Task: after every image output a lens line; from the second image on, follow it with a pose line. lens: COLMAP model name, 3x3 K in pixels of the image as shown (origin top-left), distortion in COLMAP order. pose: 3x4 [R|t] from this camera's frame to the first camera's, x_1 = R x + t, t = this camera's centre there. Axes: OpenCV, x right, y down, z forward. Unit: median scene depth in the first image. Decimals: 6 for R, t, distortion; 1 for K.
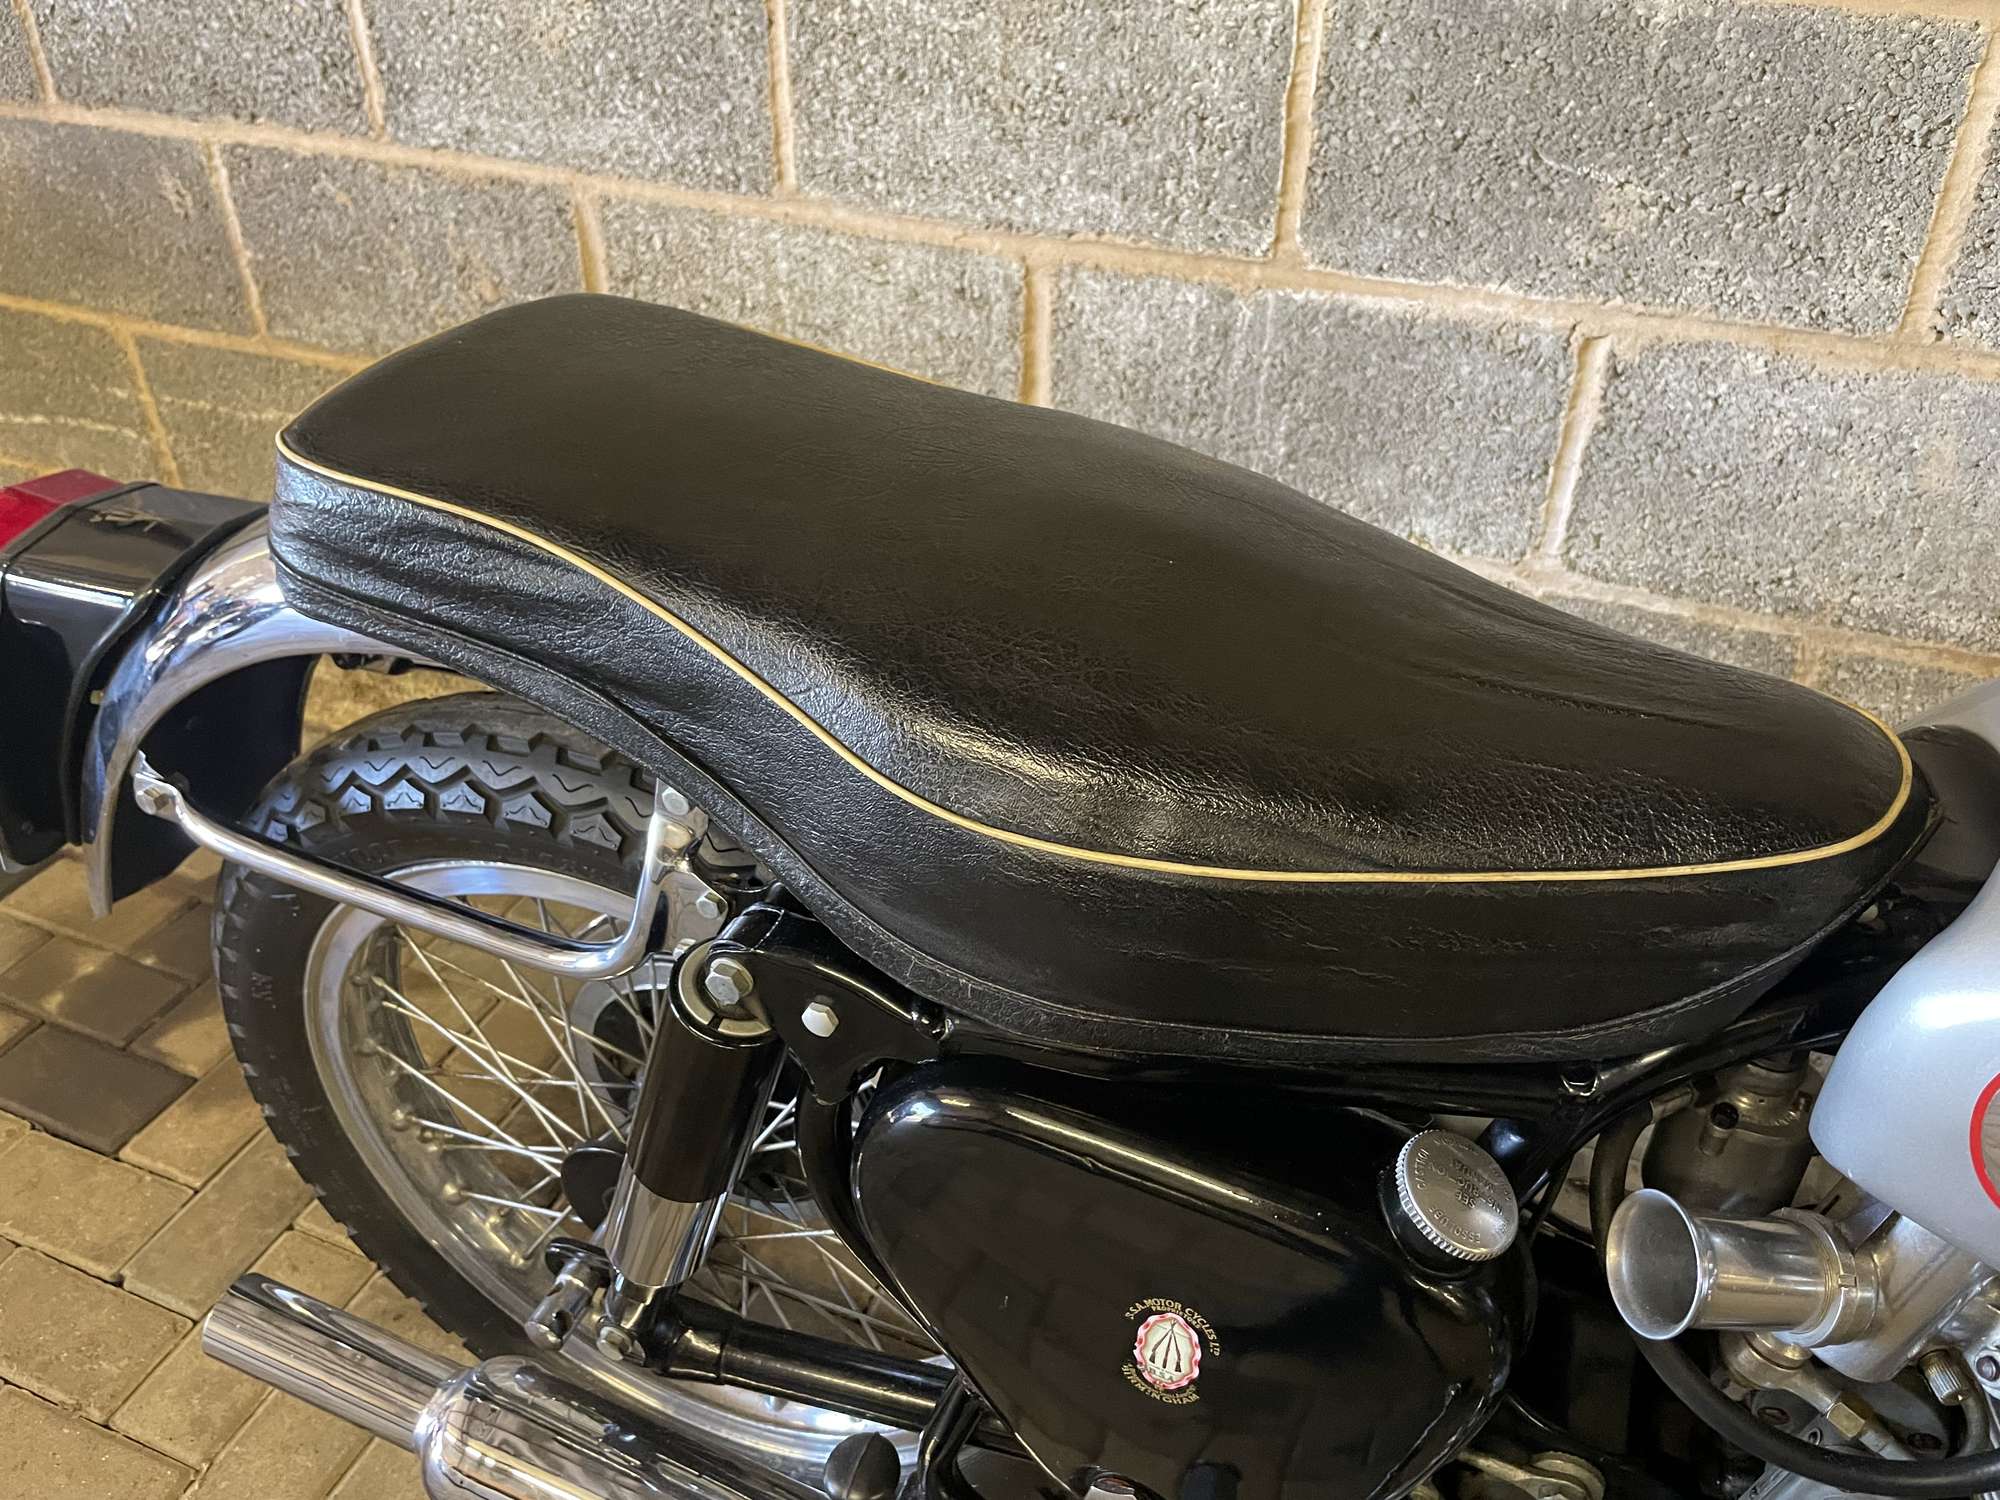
lens RADIAL K [[1546.3, 0, 987.6], [0, 1546.3, 728.1], [0, 0, 1]] dist [0.083693, -0.129234]
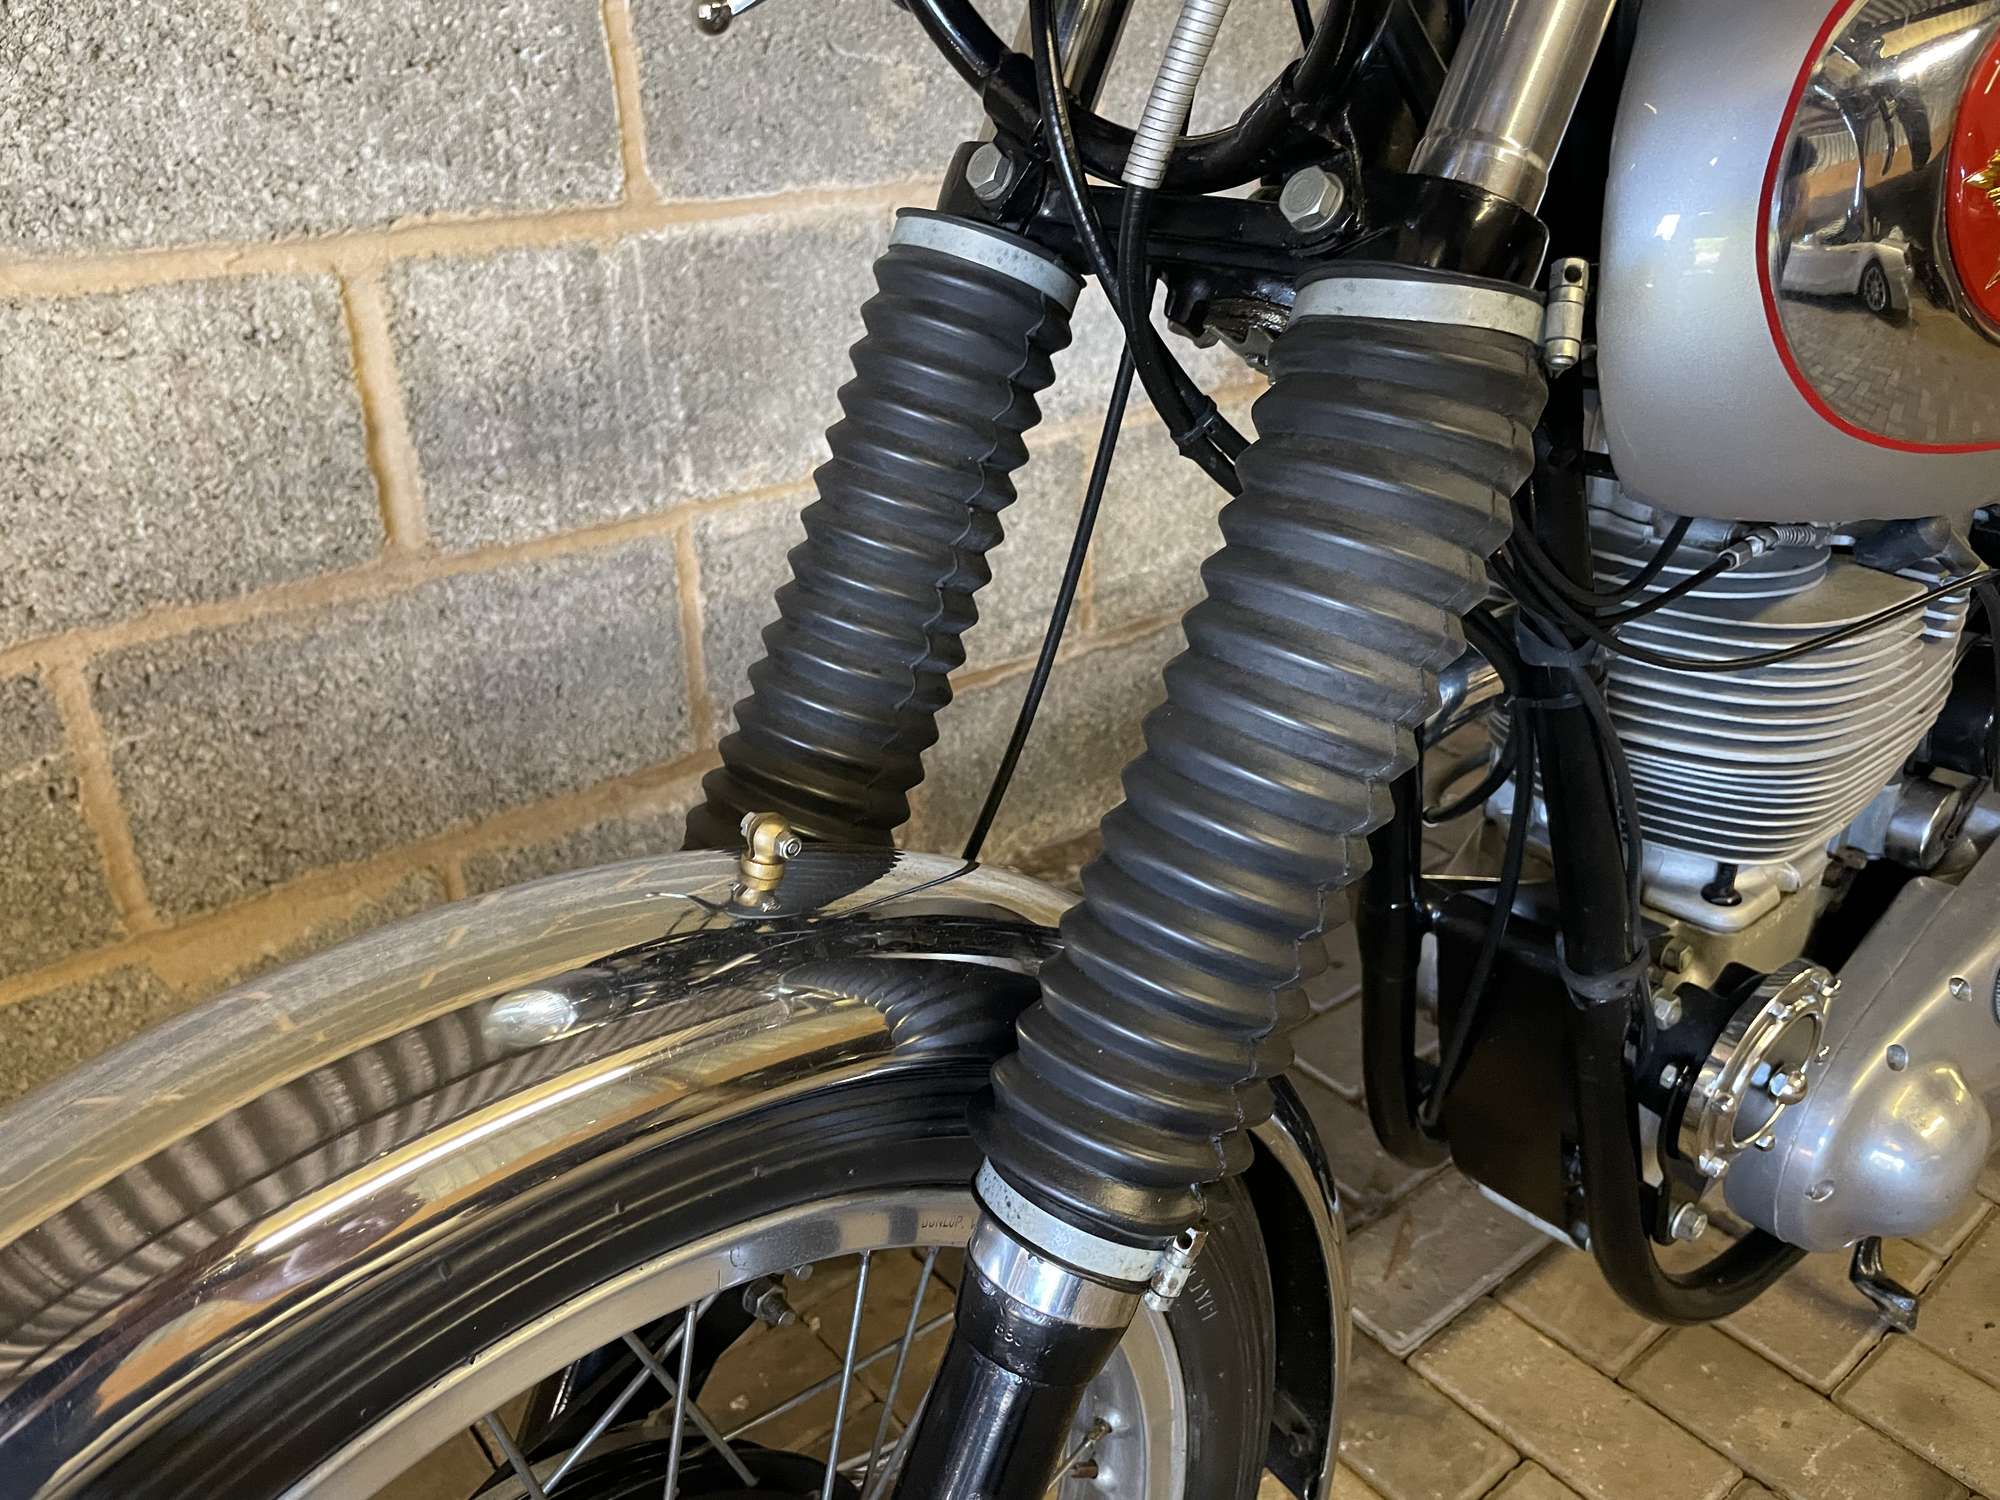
lens RADIAL K [[1546.3, 0, 985.6], [0, 1546.3, 752.3], [0, 0, 1]] dist [0.083693, -0.129234]
pose [[0.473815, -0.397468, 0.785824, -0.535341], [0.499389, 0.856265, 0.131988, -0.039890], [-0.725334, 0.329894, 0.604202, 0.387211]]
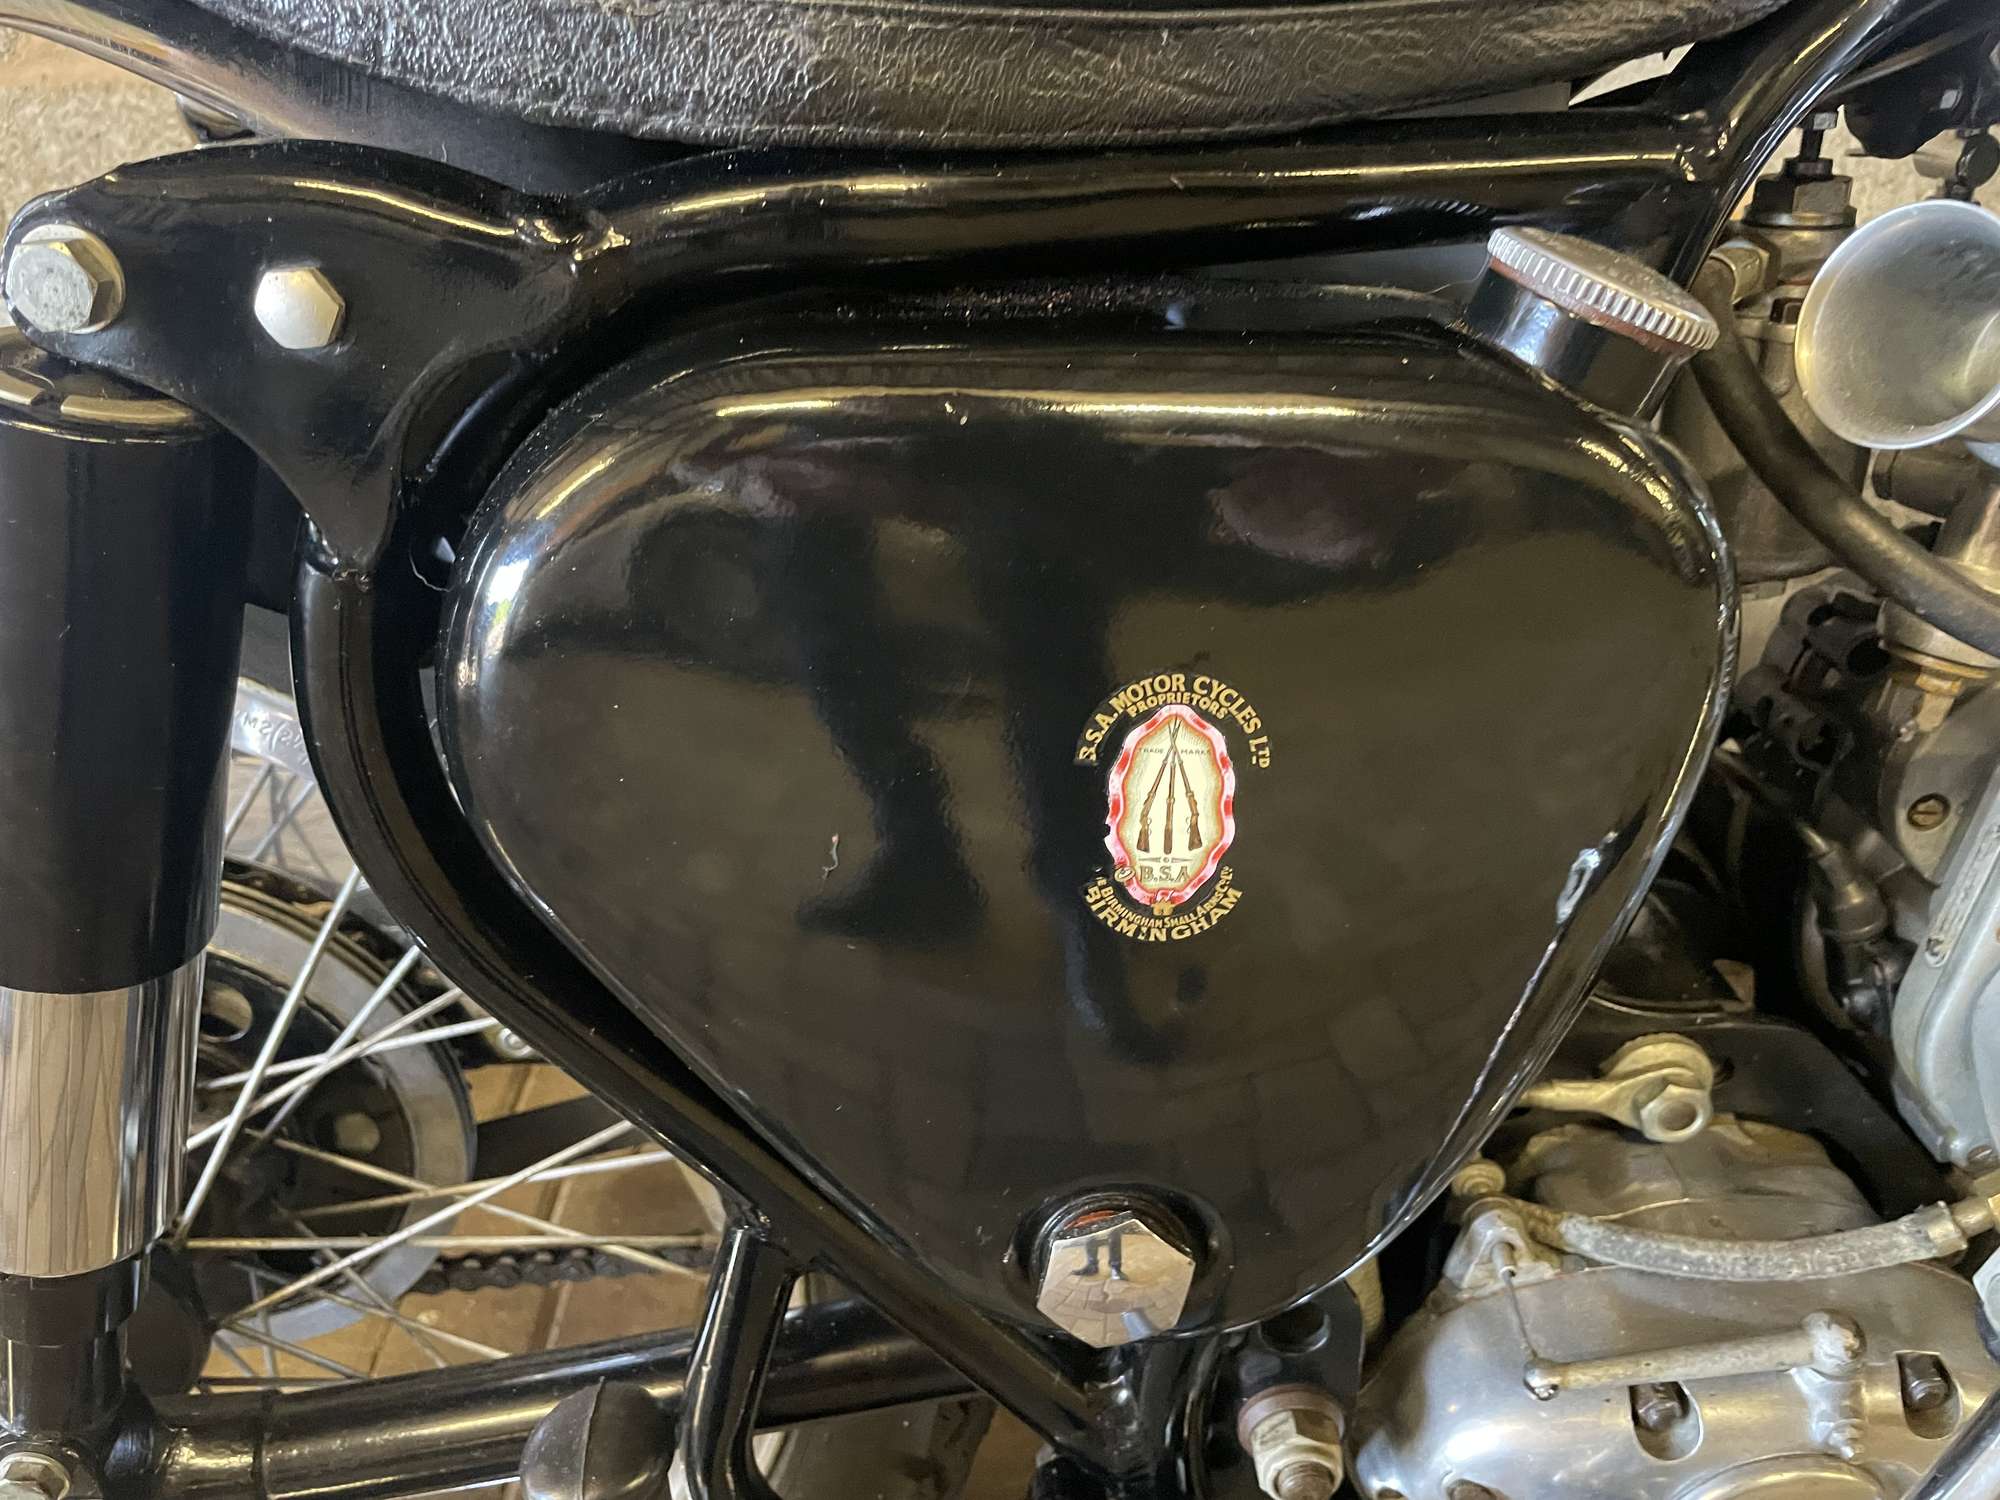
lens RADIAL K [[1546.3, 0, 1002.4], [0, 1546.3, 762.9], [0, 0, 1]] dist [0.083693, -0.129234]
pose [[0.909245, -0.214206, 0.356916, -0.052118], [0.267612, 0.957561, -0.107054, 0.195649], [-0.318837, 0.192853, 0.927982, 0.250338]]
